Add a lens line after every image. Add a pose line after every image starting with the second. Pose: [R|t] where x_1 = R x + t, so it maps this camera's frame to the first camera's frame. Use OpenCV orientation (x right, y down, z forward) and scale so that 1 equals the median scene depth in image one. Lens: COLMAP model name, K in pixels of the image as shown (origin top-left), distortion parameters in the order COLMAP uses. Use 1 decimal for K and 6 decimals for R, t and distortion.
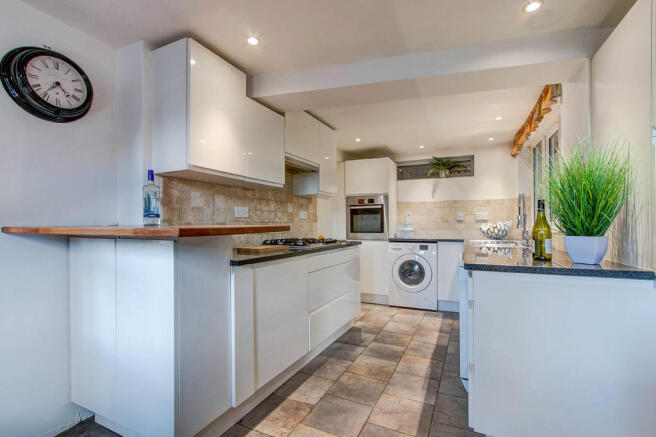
lens RADIAL K [[300.3, 0, 328.0], [0, 300.3, 220.2], [0, 0, 1]] dist [-0.011795, 0.000189]
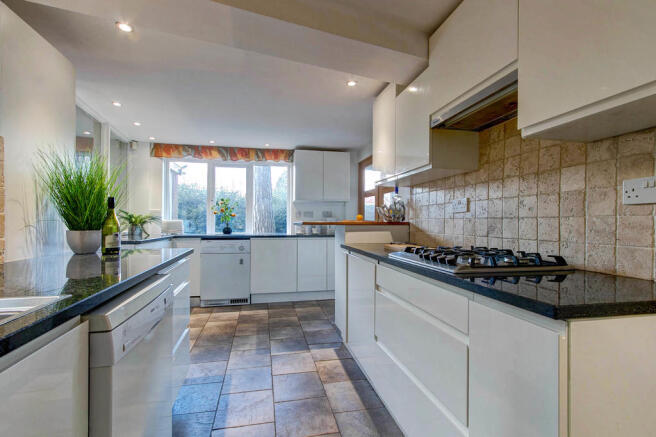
lens RADIAL K [[300.3, 0, 327.2], [0, 300.3, 221.3], [0, 0, 1]] dist [-0.011795, 0.000189]
pose [[-0.786393, 0.005356, -0.617703, 0.517684], [0.010747, 0.999930, -0.005012, 0.015823], [0.617632, -0.010580, -0.786396, 1.561470]]
